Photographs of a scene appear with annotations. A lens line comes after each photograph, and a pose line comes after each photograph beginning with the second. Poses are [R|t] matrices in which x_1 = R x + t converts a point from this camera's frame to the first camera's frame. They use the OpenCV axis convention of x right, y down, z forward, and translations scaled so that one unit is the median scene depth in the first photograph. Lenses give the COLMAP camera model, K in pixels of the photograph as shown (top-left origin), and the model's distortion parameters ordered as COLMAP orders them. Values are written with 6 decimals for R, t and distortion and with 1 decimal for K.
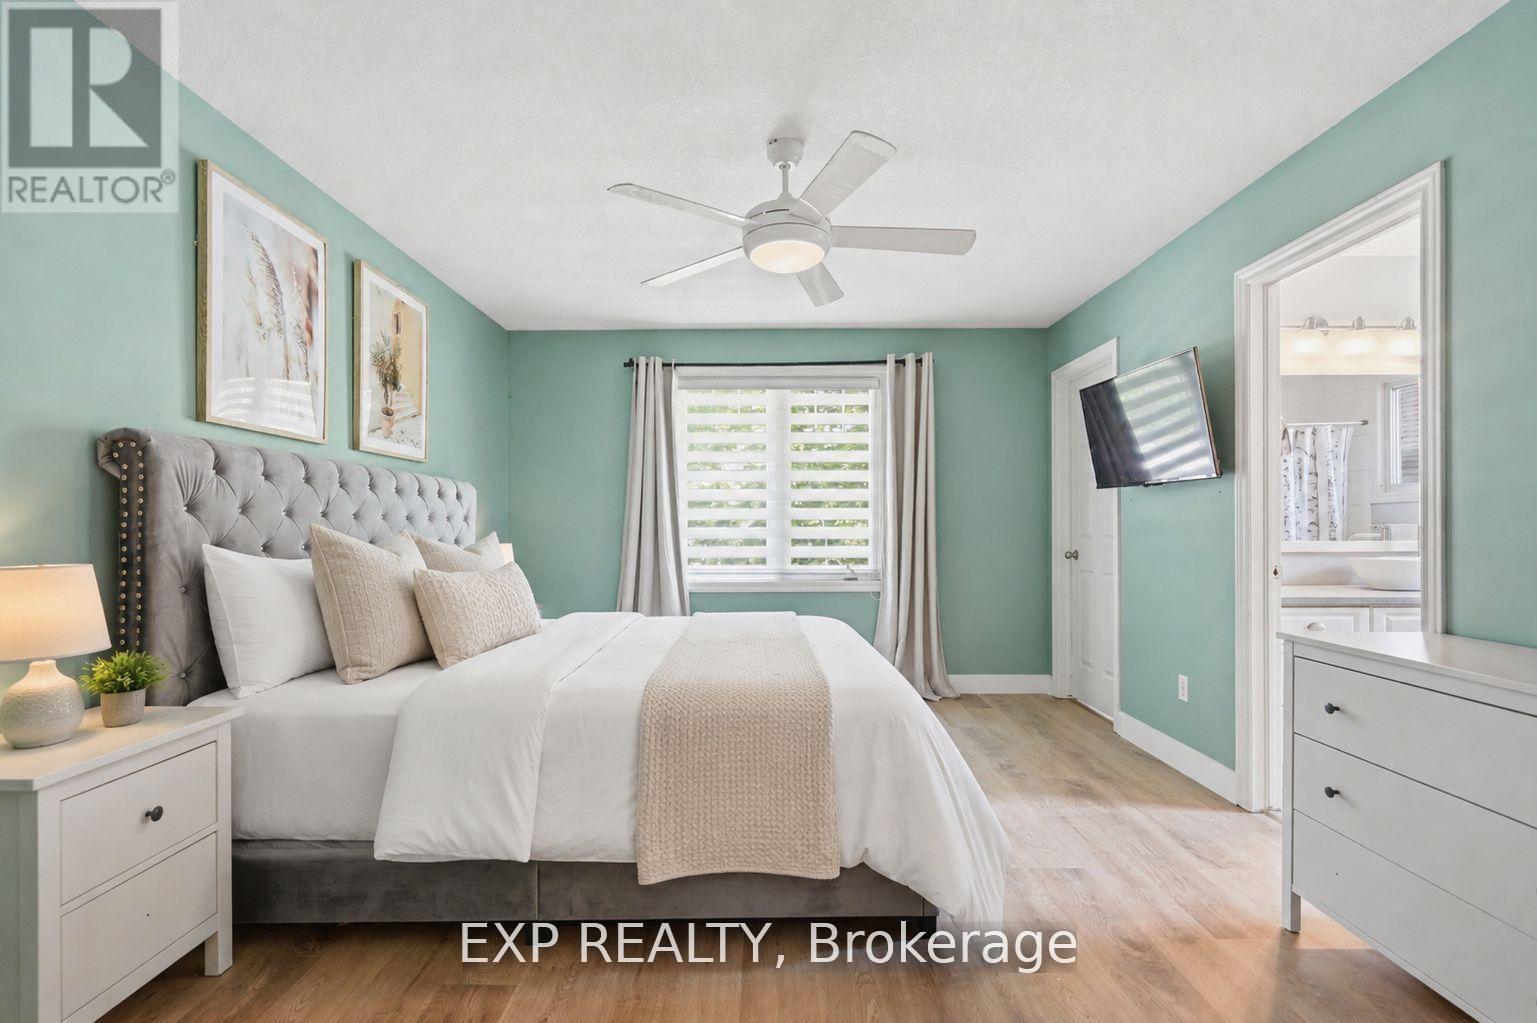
lens RADIAL K [[709.9, 0, 760.3], [0, 709.9, 518.2], [0, 0, 1]] dist [0.002202, 0.000247]
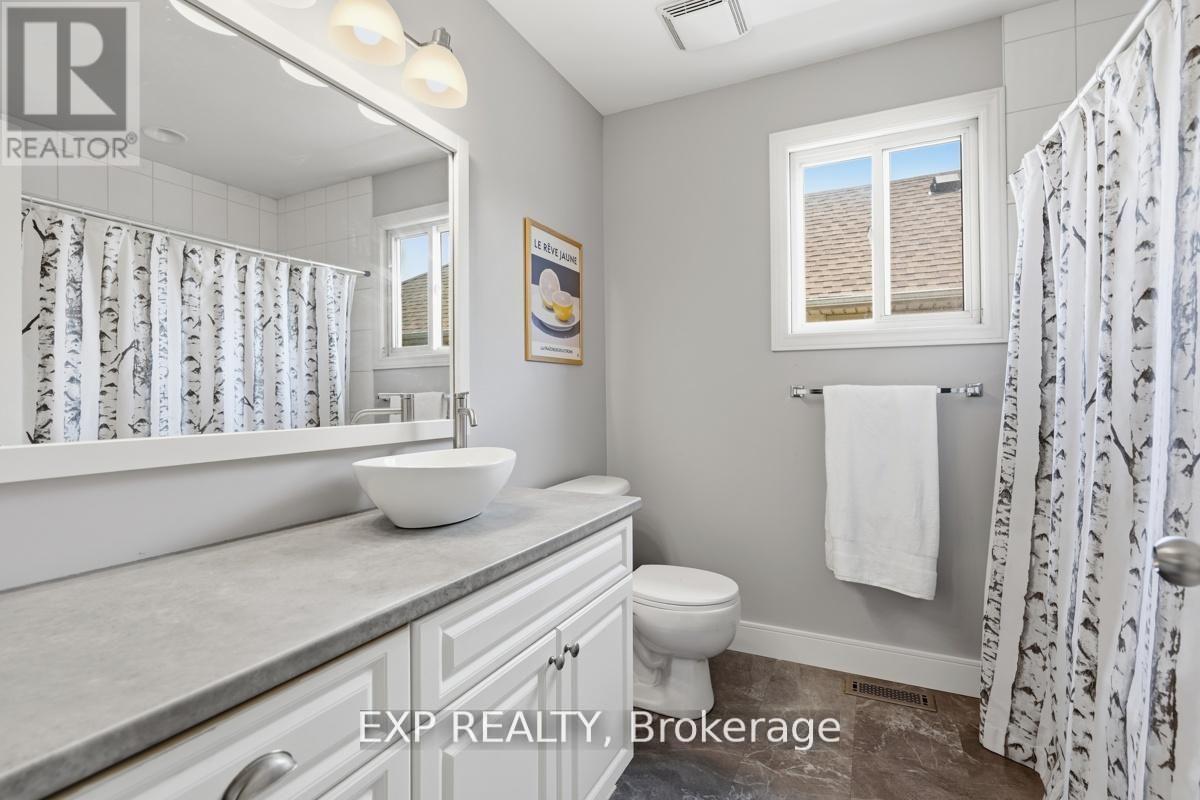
lens RADIAL K [[554.3, 0, 599.3], [0, 554.3, 395.6], [0, 0, 1]] dist [0.002202, 0.000247]
pose [[0.440833, -0.005736, 0.897571, 0.622621], [0.000339, 0.999981, 0.006224, 0.010642], [-0.897589, -0.002439, 0.440827, 0.757904]]
